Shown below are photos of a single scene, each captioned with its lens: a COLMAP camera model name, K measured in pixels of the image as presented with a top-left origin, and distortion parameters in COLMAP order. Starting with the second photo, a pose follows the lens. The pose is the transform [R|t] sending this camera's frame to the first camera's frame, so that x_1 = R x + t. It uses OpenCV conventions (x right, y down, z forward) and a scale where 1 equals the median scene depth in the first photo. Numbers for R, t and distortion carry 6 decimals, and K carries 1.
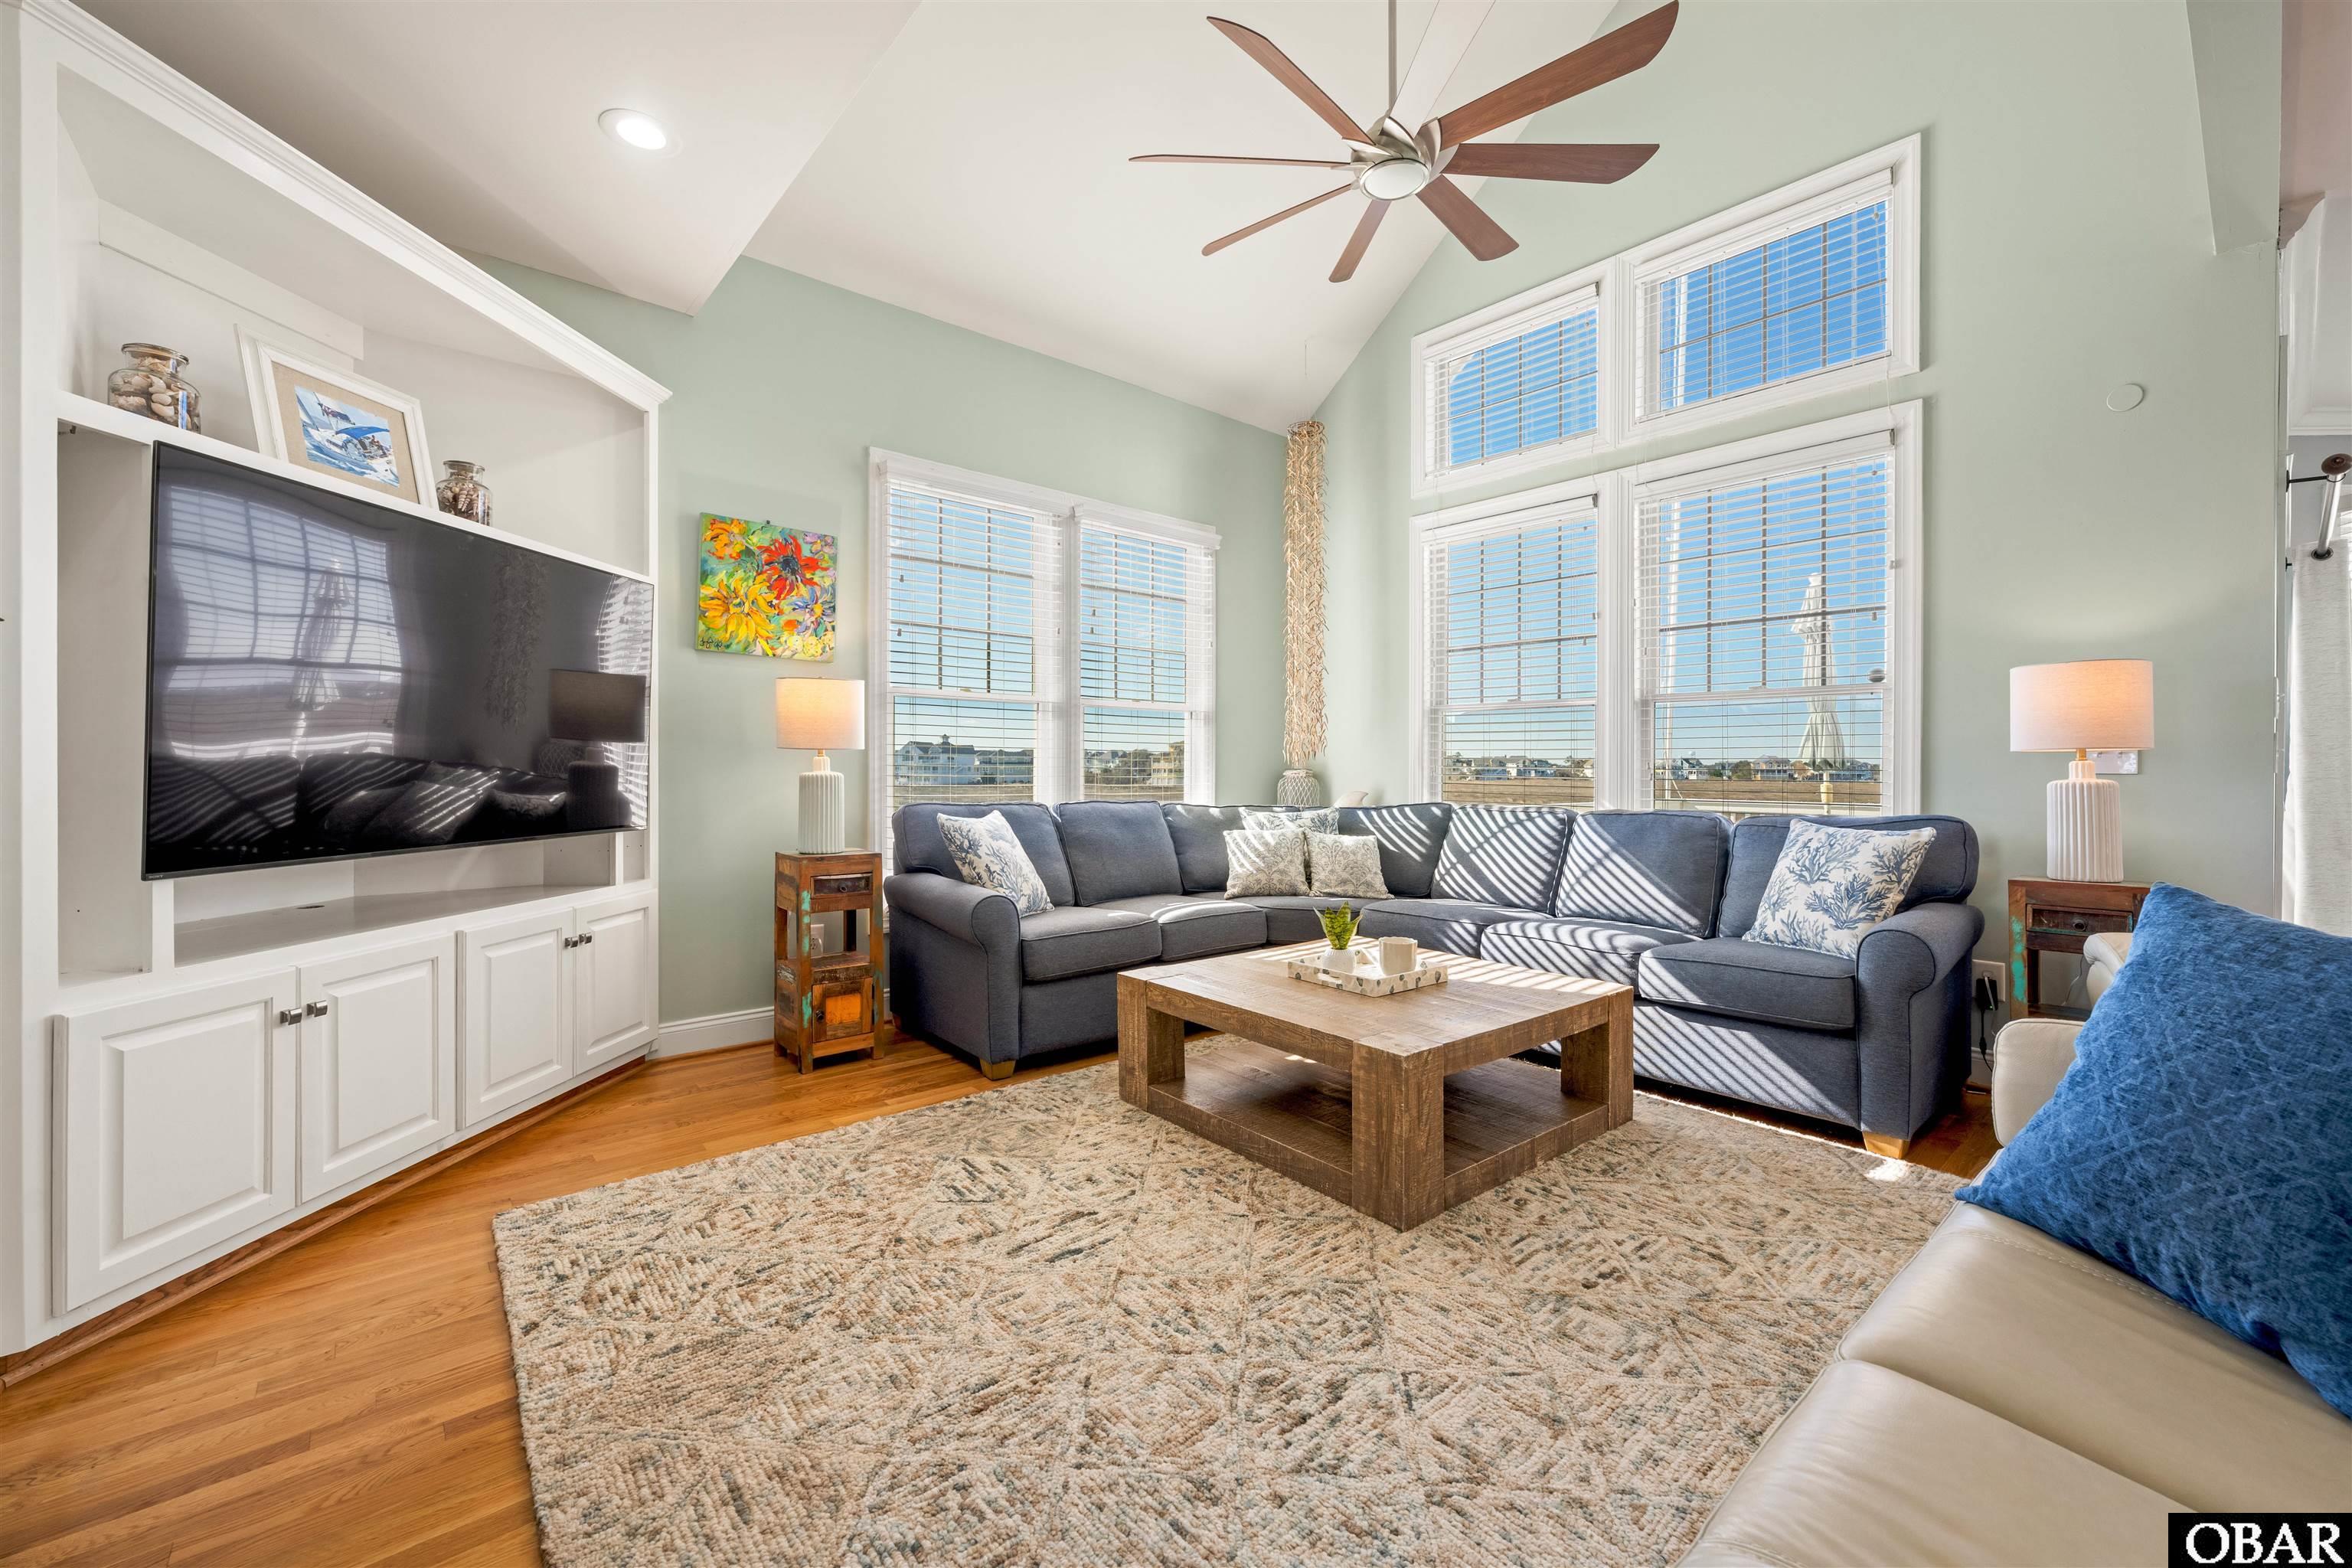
lens RADIAL K [[940.9, 0, 1176.3], [0, 940.9, 769.7], [0, 0, 1]] dist [-0.002683, 0.000698]
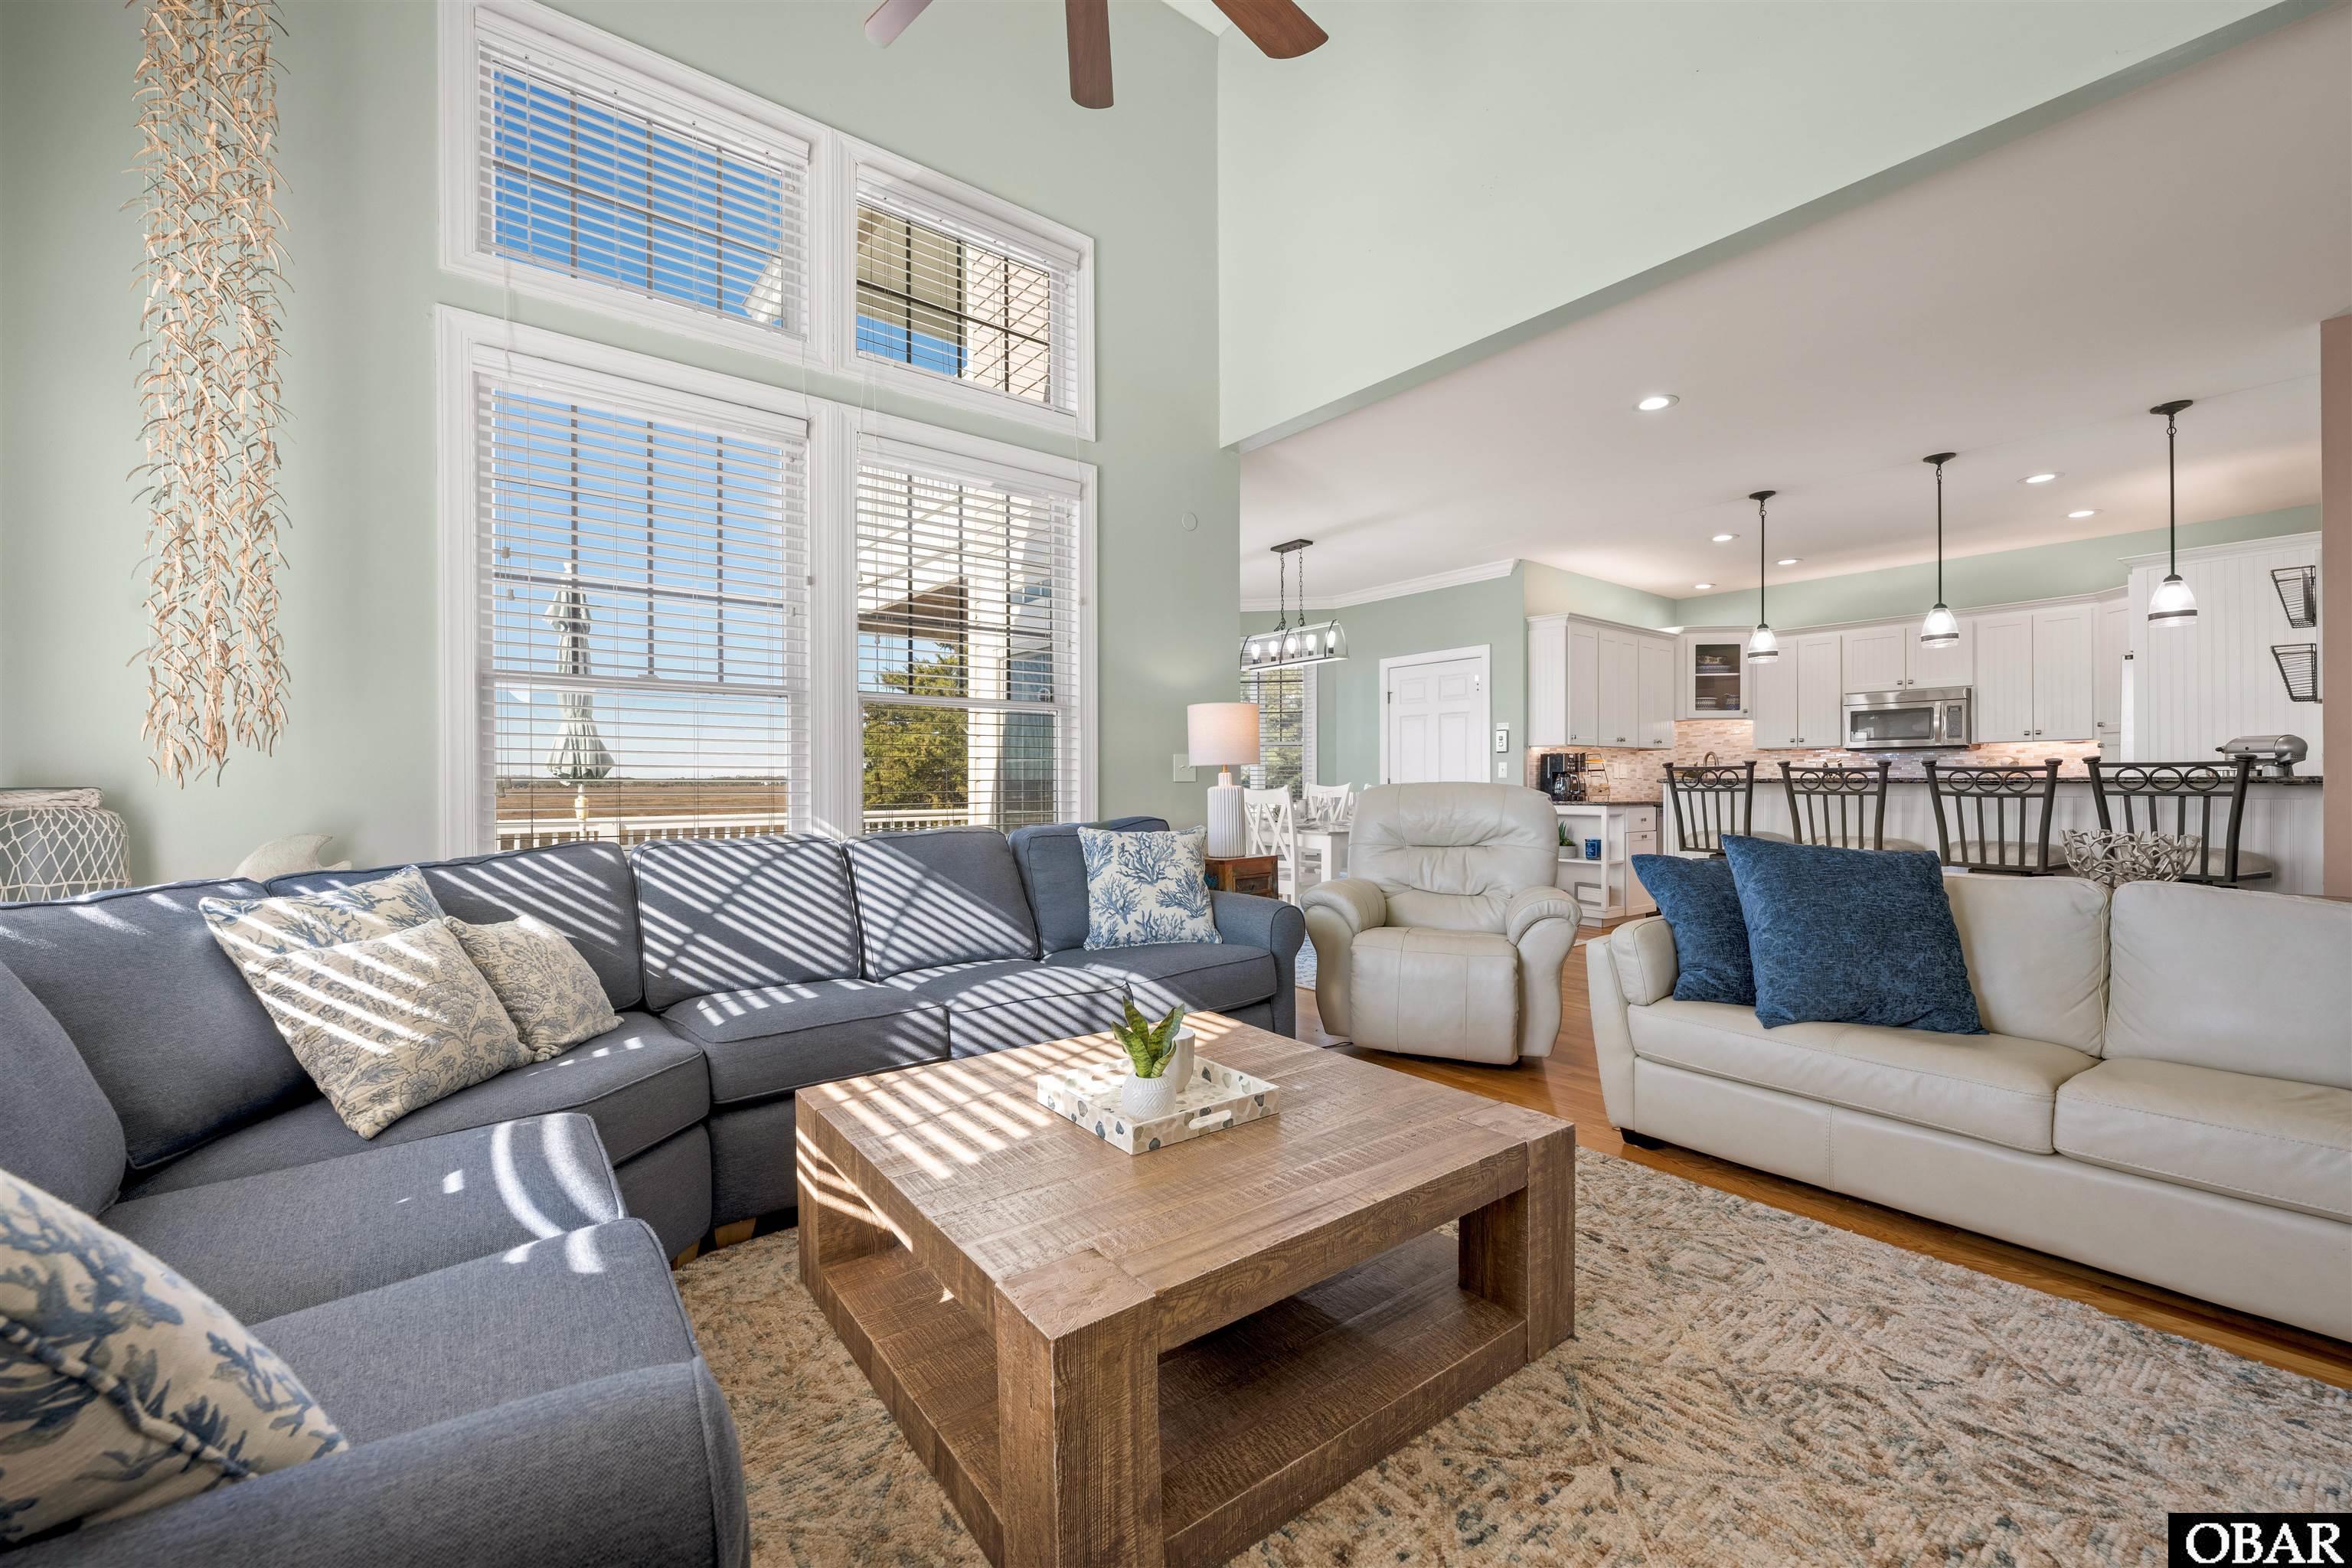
lens RADIAL K [[940.9, 0, 1184.6], [0, 940.9, 780.2], [0, 0, 1]] dist [-0.002683, 0.000698]
pose [[0.037309, -0.004217, 0.999295, -0.435885], [0.006012, 0.999974, 0.003995, -0.003440], [-0.999286, 0.005859, 0.037333, 0.950801]]
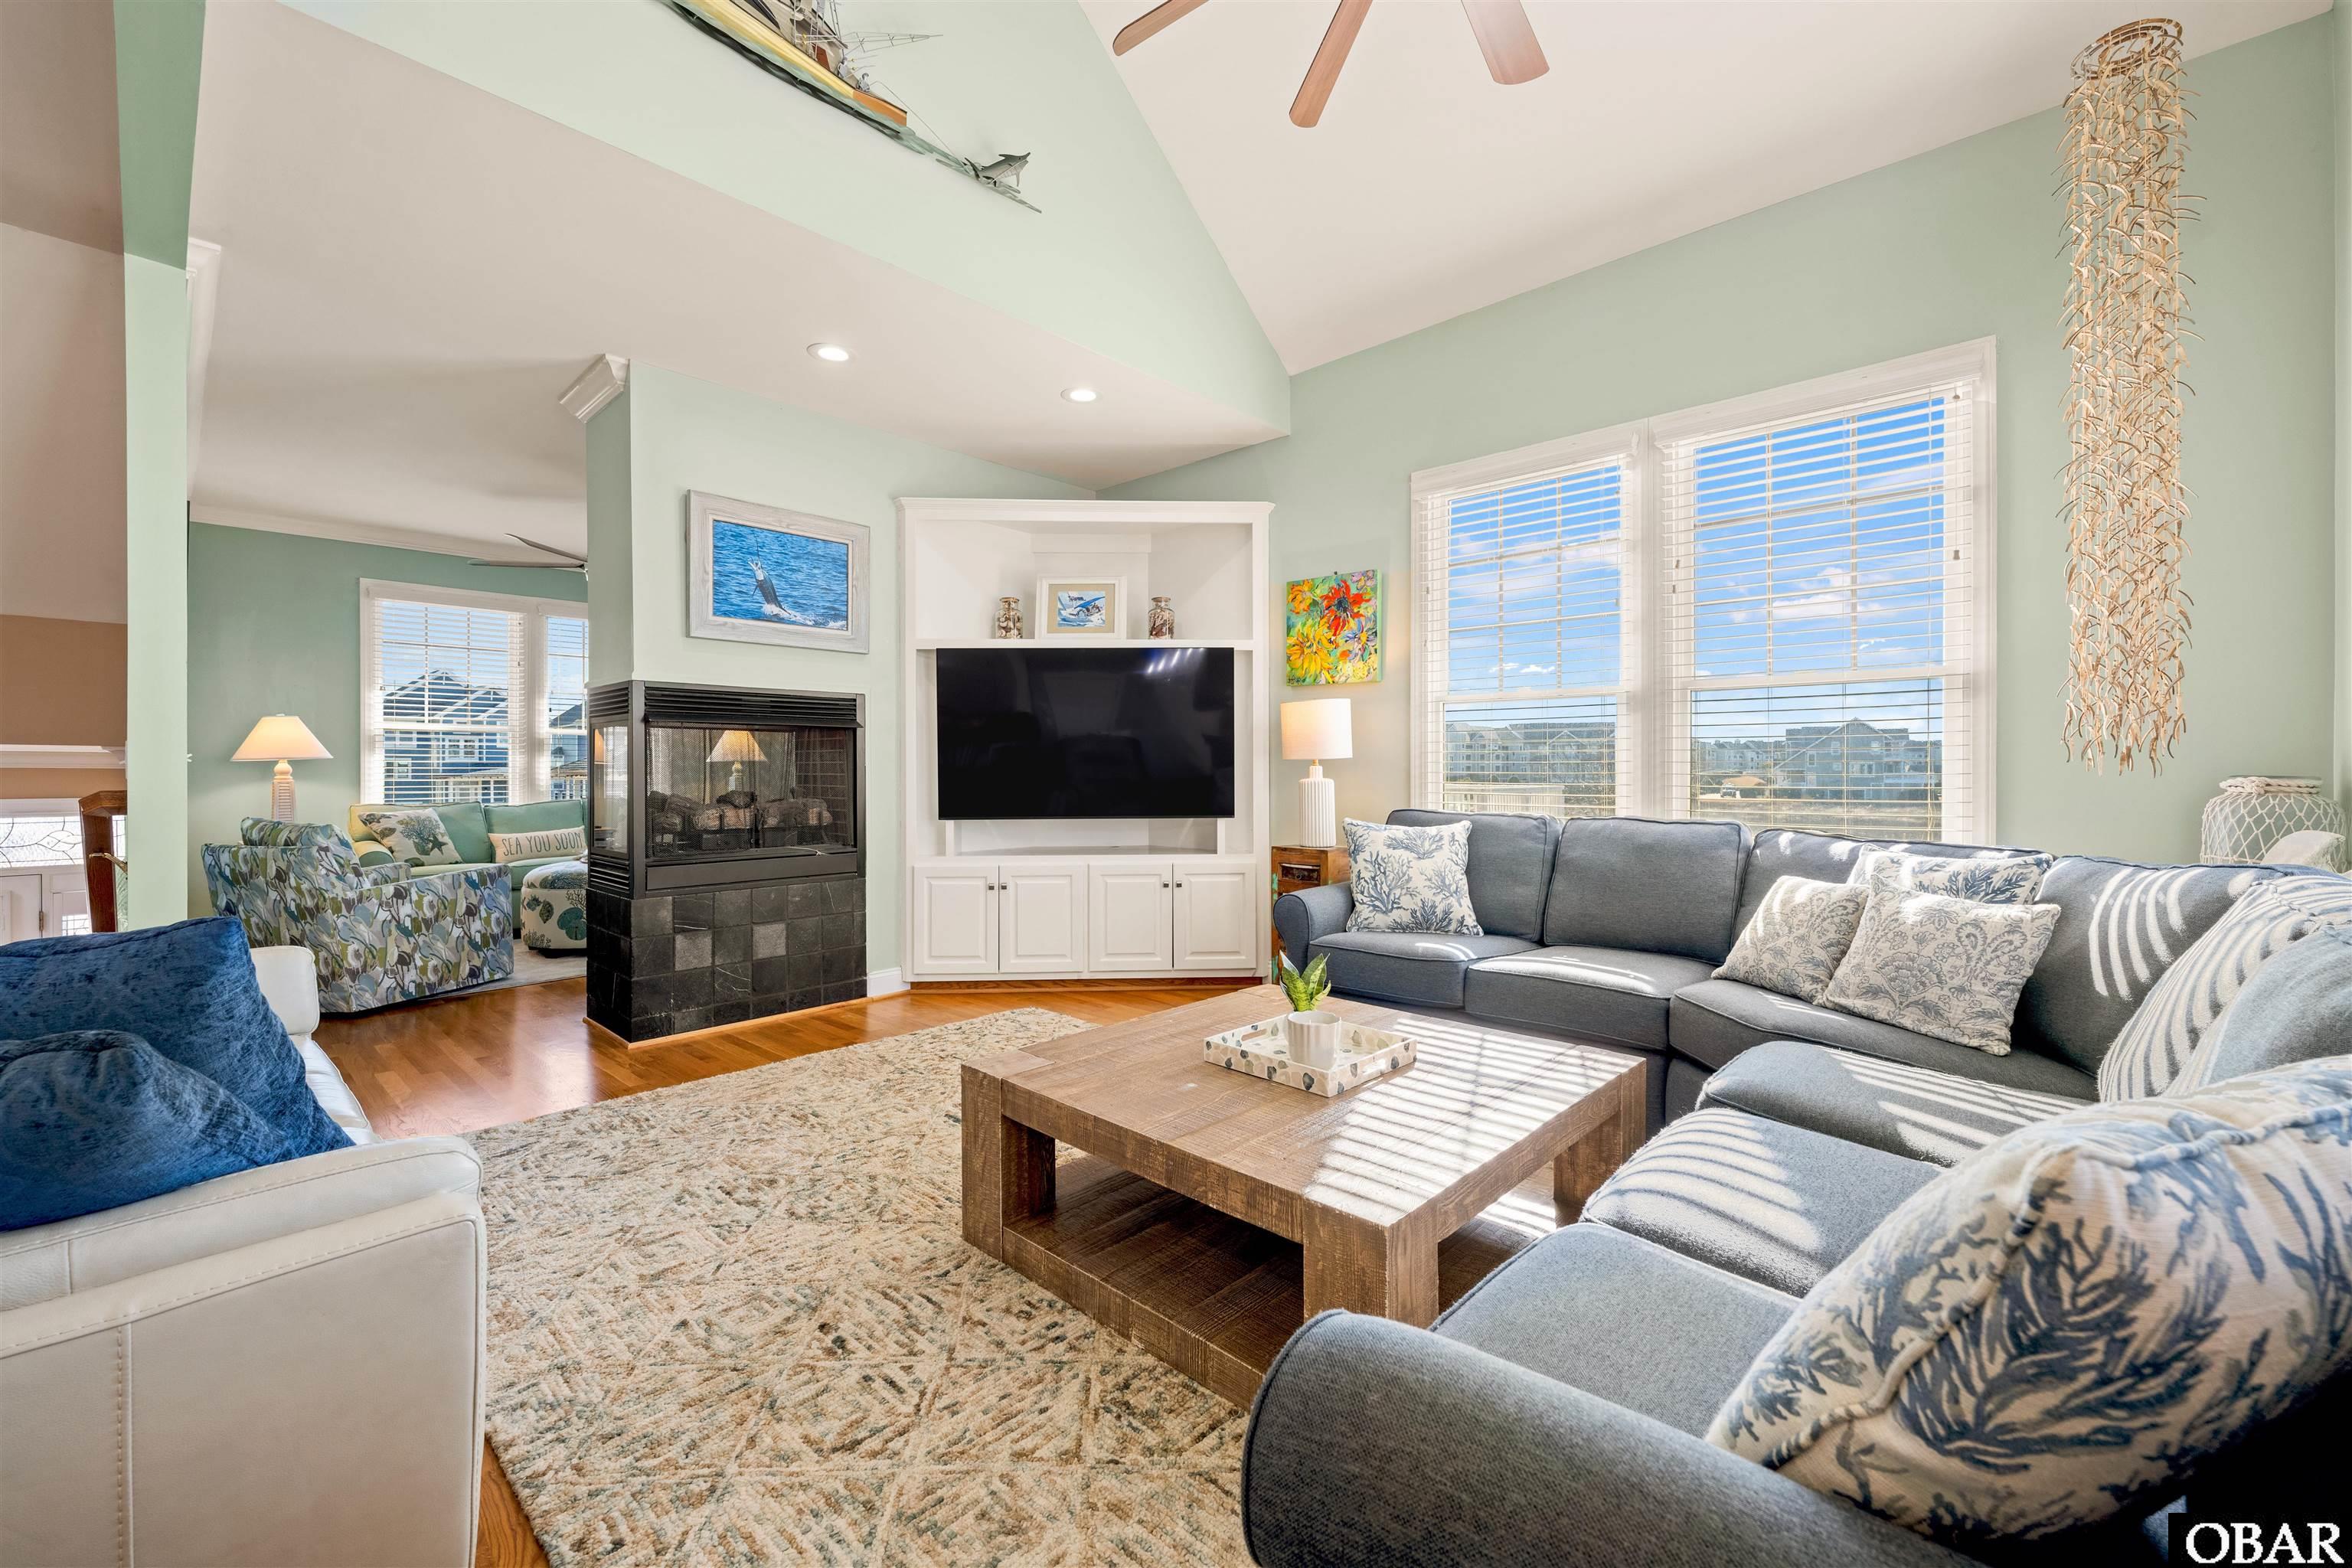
lens RADIAL K [[940.9, 0, 1185.6], [0, 940.9, 771.9], [0, 0, 1]] dist [-0.002683, 0.000698]
pose [[0.122369, -0.004864, -0.992473, 0.919167], [0.001362, 0.999988, -0.004733, -0.000349], [0.992484, -0.000773, 0.122374, 0.806932]]
